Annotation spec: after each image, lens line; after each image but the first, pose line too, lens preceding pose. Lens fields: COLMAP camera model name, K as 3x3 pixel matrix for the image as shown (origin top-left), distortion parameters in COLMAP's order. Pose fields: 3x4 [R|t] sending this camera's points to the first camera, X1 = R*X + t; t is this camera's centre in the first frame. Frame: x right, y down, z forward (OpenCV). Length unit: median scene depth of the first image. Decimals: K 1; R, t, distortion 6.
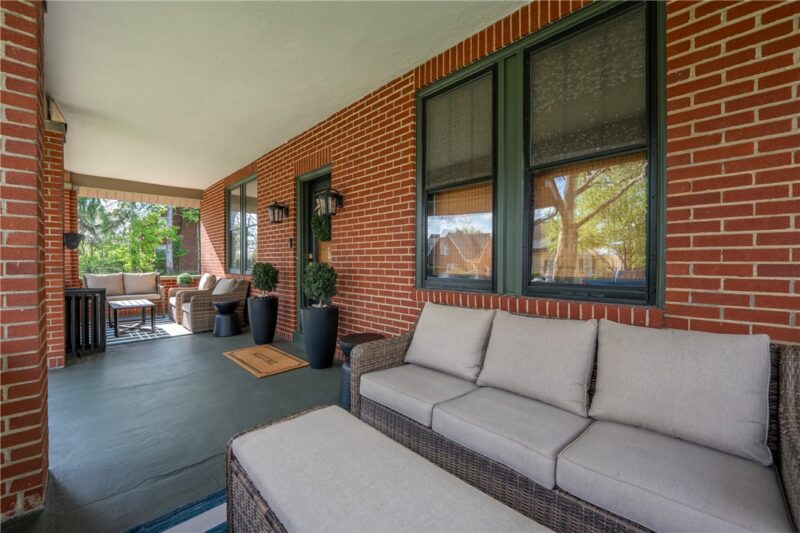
lens RADIAL K [[323.9, 0, 396.9], [0, 323.9, 269.7], [0, 0, 1]] dist [-0.011627, 0.000485]
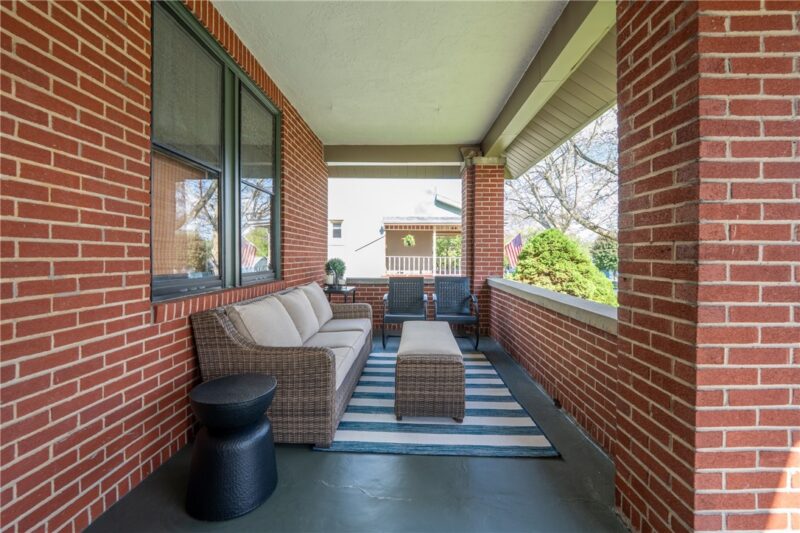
lens RADIAL K [[323.9, 0, 400.8], [0, 323.9, 260.8], [0, 0, 1]] dist [-0.011627, 0.000485]
pose [[-0.690155, -0.011358, 0.723572, -0.318207], [0.015028, 0.999436, 0.030023, -0.013991], [-0.723505, 0.031594, -0.689595, 0.508877]]
